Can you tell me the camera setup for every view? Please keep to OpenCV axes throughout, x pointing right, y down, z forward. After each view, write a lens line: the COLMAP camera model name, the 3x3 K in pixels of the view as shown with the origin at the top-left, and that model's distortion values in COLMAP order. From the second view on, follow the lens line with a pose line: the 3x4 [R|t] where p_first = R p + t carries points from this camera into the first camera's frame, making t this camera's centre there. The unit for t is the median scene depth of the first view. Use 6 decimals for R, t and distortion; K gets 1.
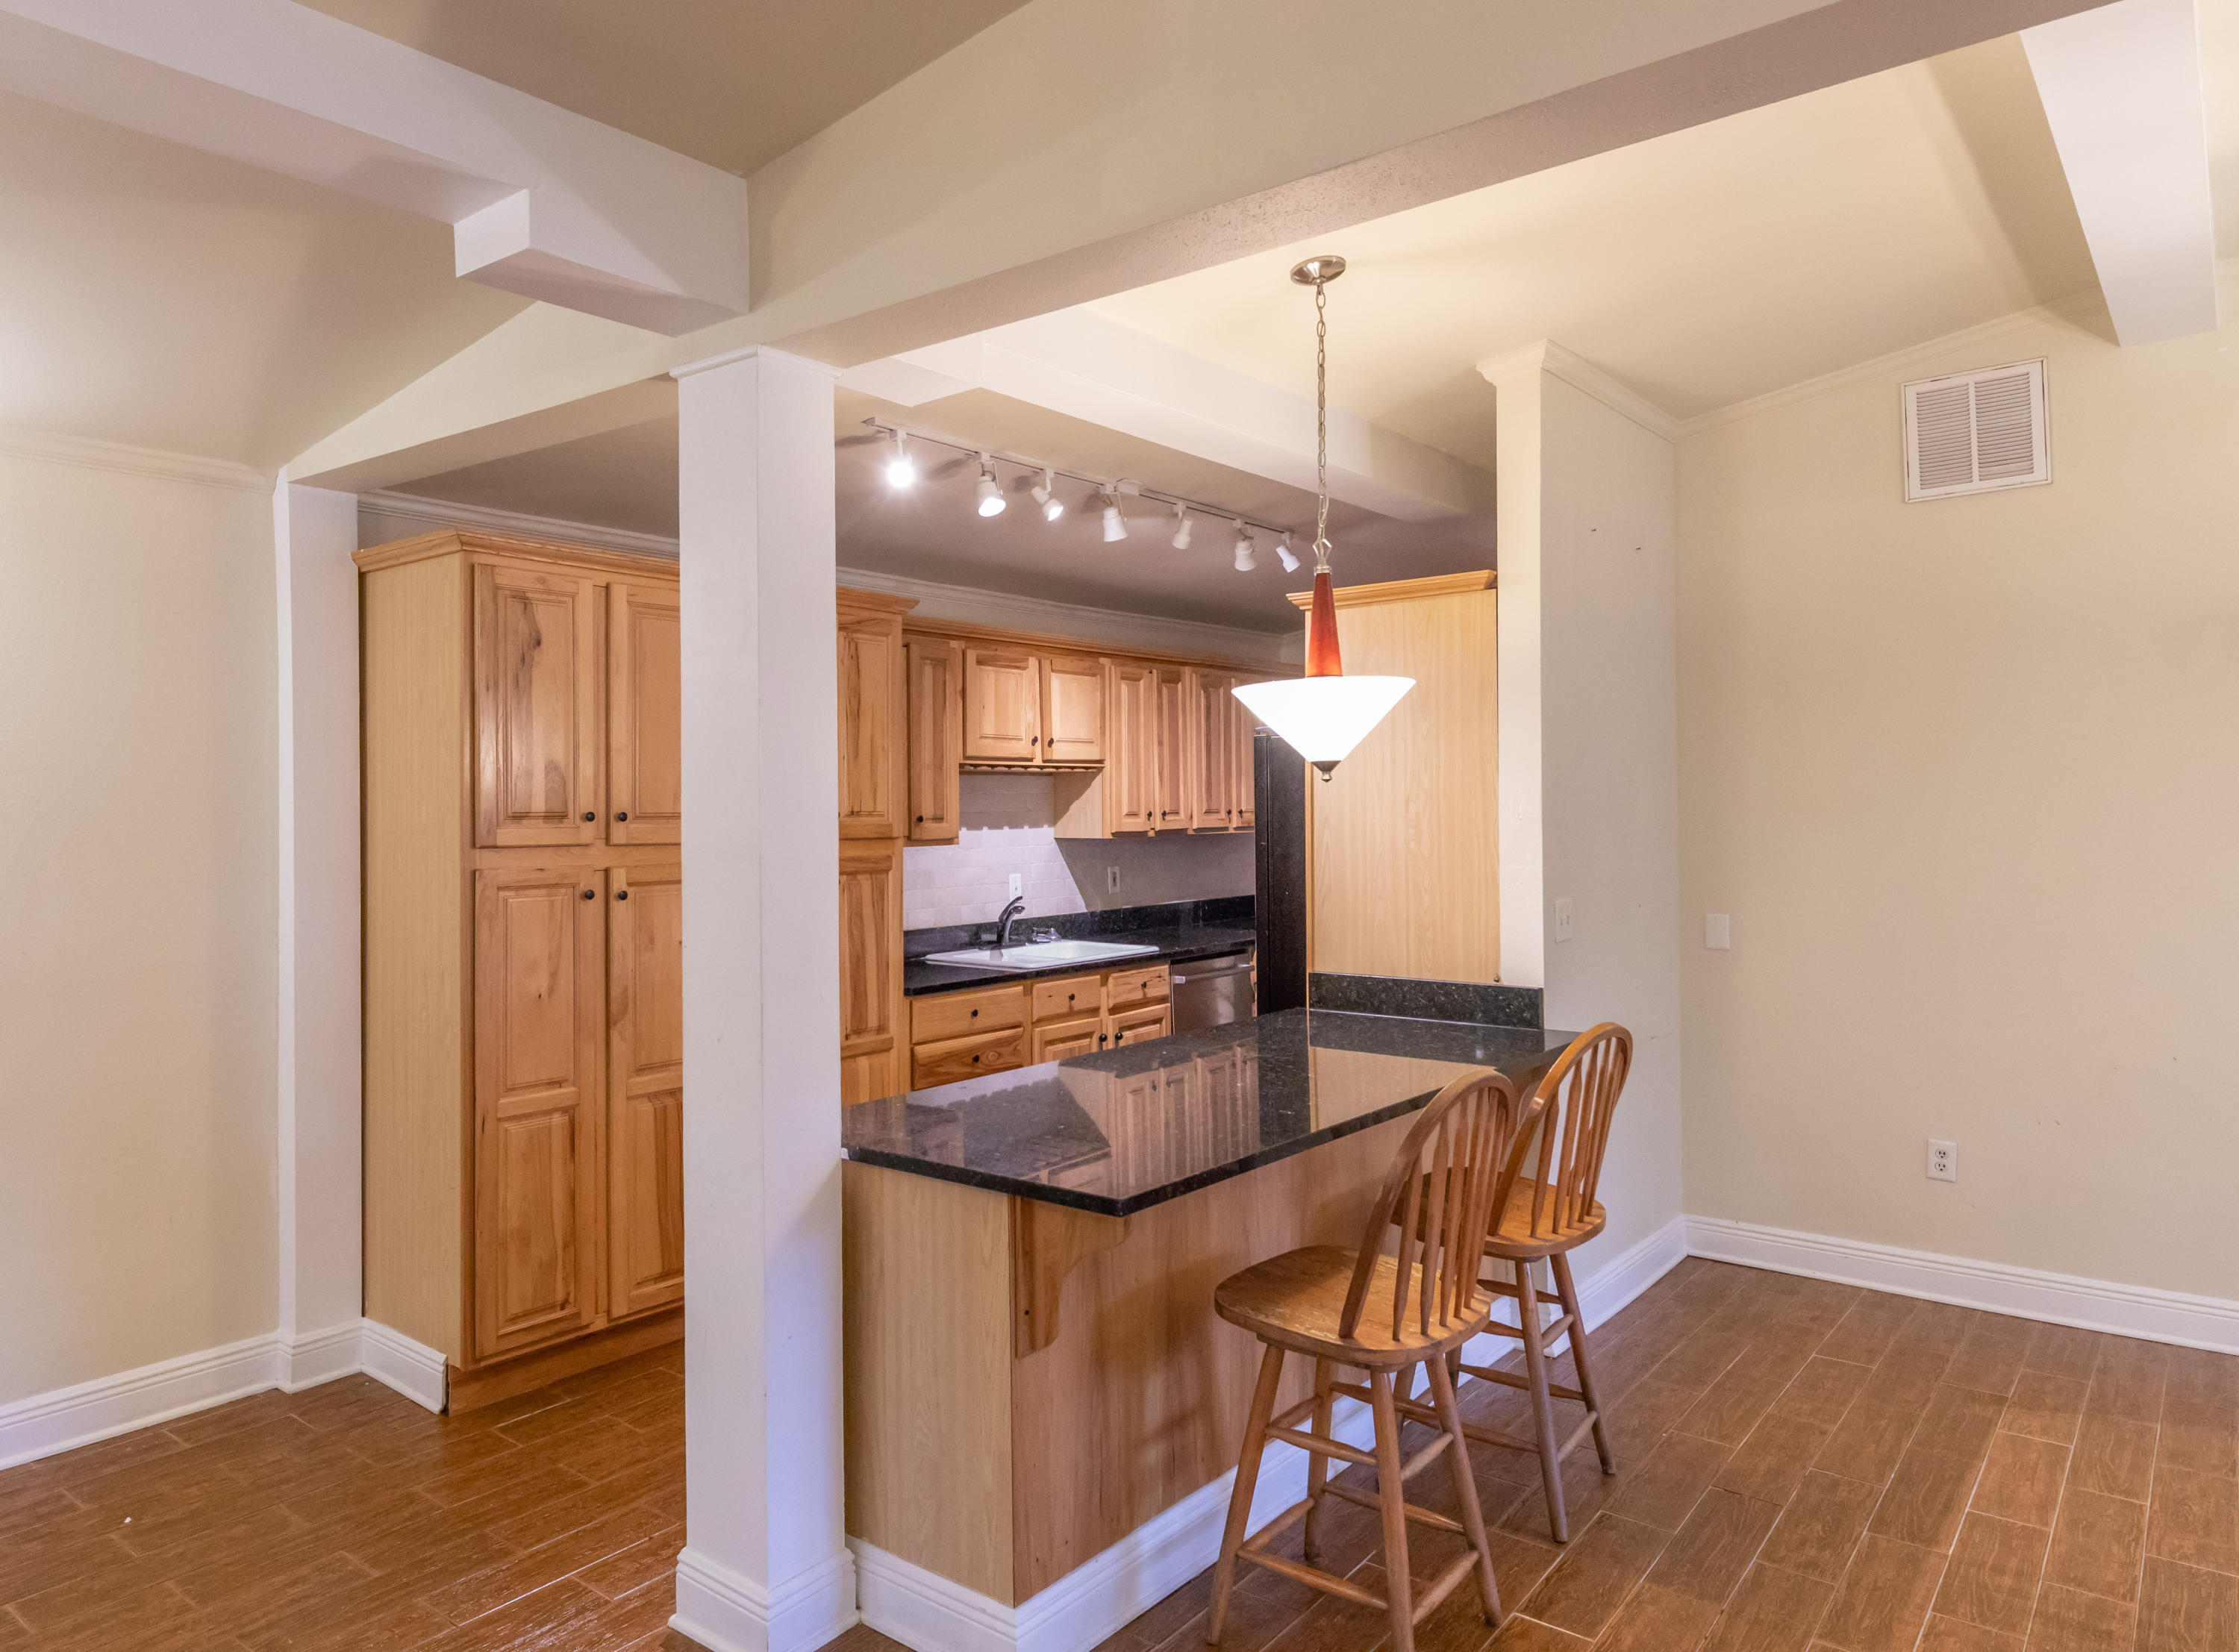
lens RADIAL K [[1489.2, 0, 1085.6], [0, 1489.2, 793.8], [0, 0, 1]] dist [0.001727, -0.007442]
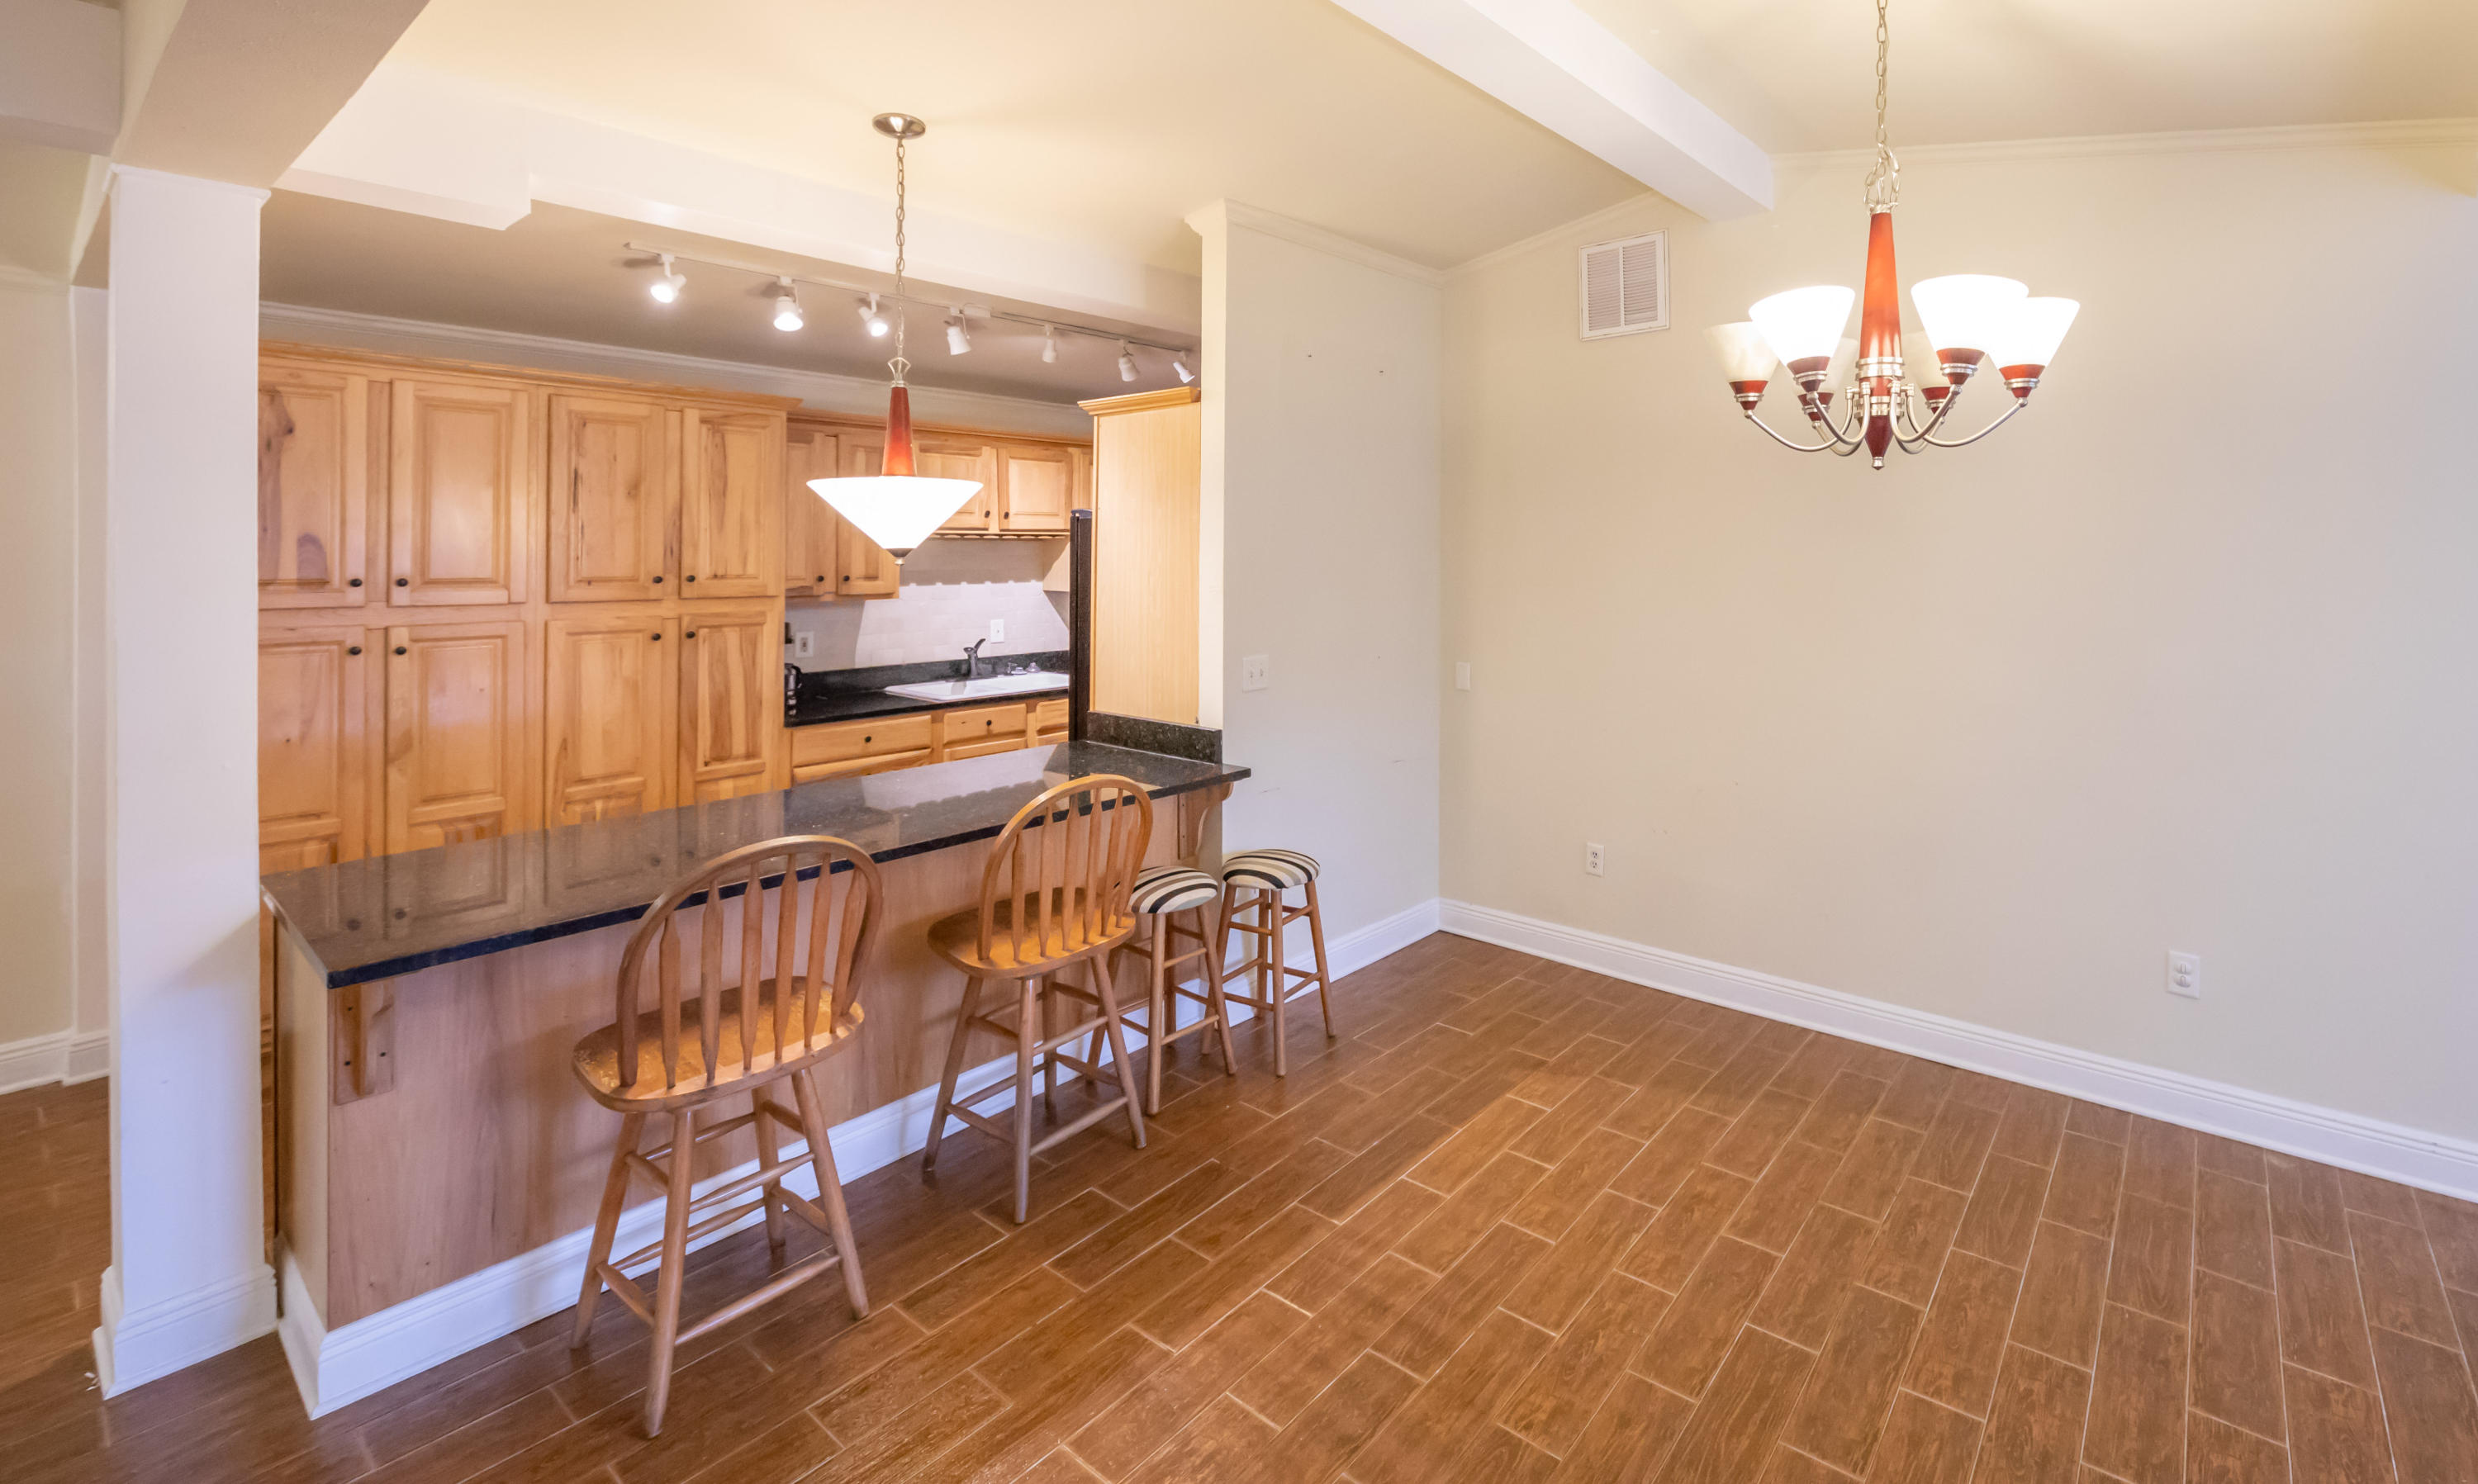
lens RADIAL K [[1084.5, 0, 1489.2], [0, 1084.5, 555.5], [0, 0, 1]] dist [-0.008454, -0.001091]
pose [[0.996209, 0.012970, 0.086017, 0.446839], [-0.014175, 0.999810, 0.013408, -0.028096], [-0.085826, -0.014576, 0.996203, 0.096949]]
